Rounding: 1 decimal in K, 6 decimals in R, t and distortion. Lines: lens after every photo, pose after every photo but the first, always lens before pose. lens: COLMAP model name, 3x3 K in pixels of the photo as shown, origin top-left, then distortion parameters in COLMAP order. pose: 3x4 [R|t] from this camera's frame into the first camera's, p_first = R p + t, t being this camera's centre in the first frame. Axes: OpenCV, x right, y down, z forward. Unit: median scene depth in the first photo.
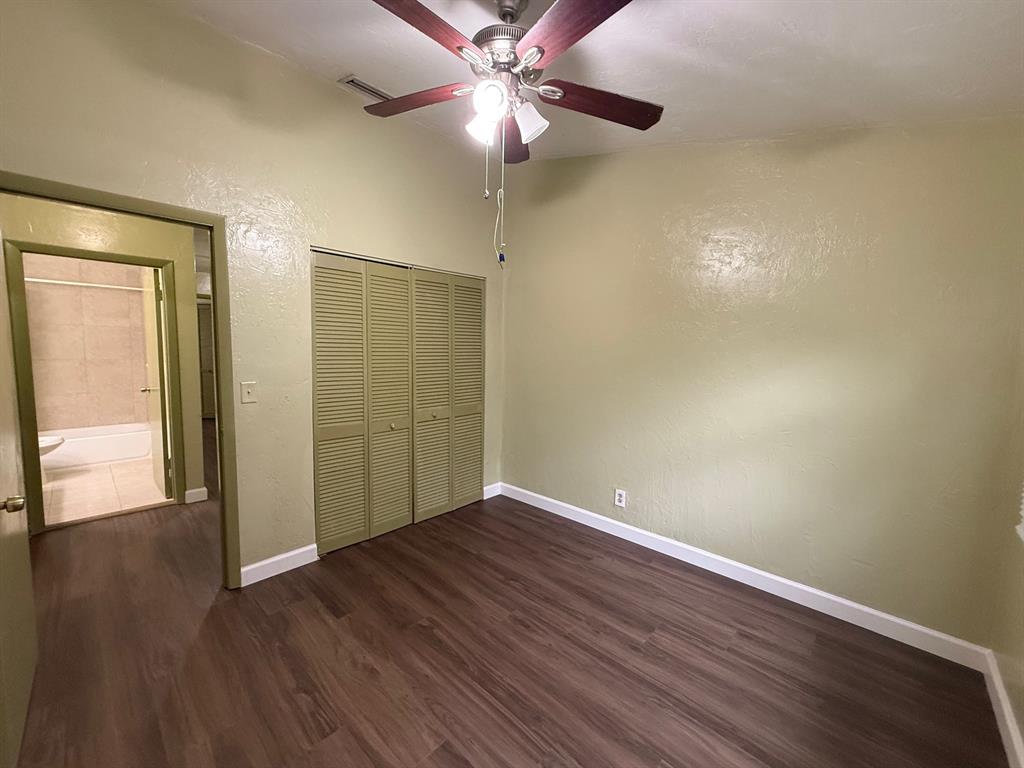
lens RADIAL K [[411.3, 0, 511.5], [0, 411.3, 380.3], [0, 0, 1]] dist [0.002815, -0.000016]
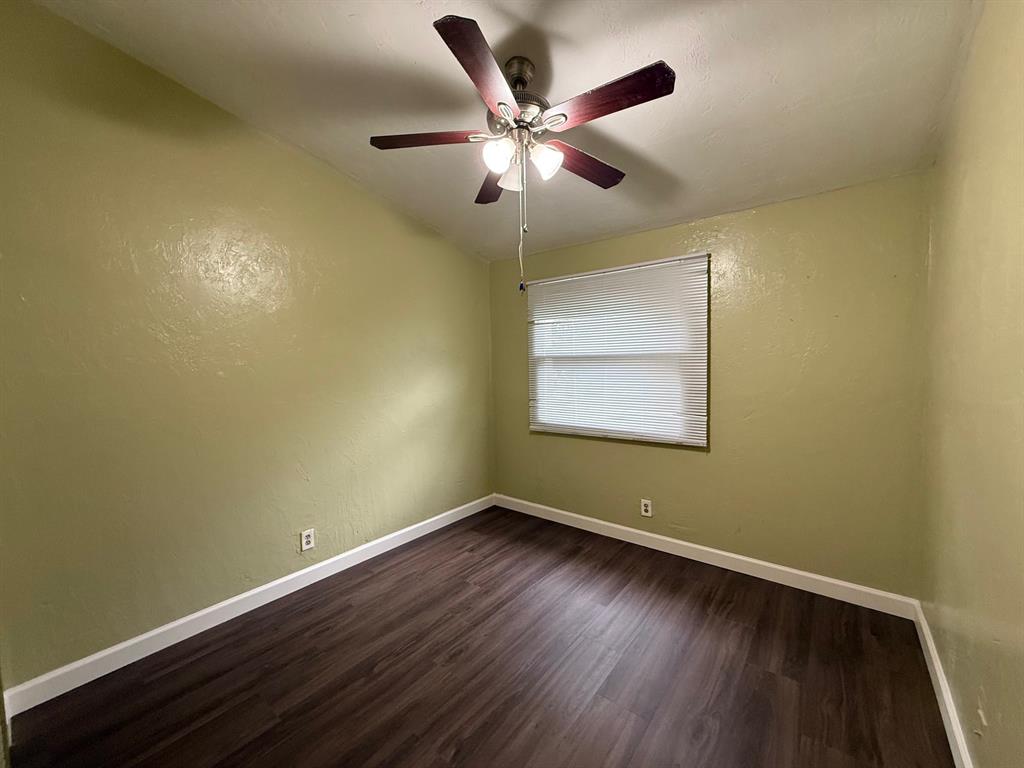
lens RADIAL K [[411.3, 0, 510.1], [0, 411.3, 379.7], [0, 0, 1]] dist [0.002815, -0.000016]
pose [[-0.083602, -0.064359, 0.994419, -0.796643], [0.101328, 0.992191, 0.072733, -0.089650], [-0.991334, 0.106843, -0.076428, 0.783805]]
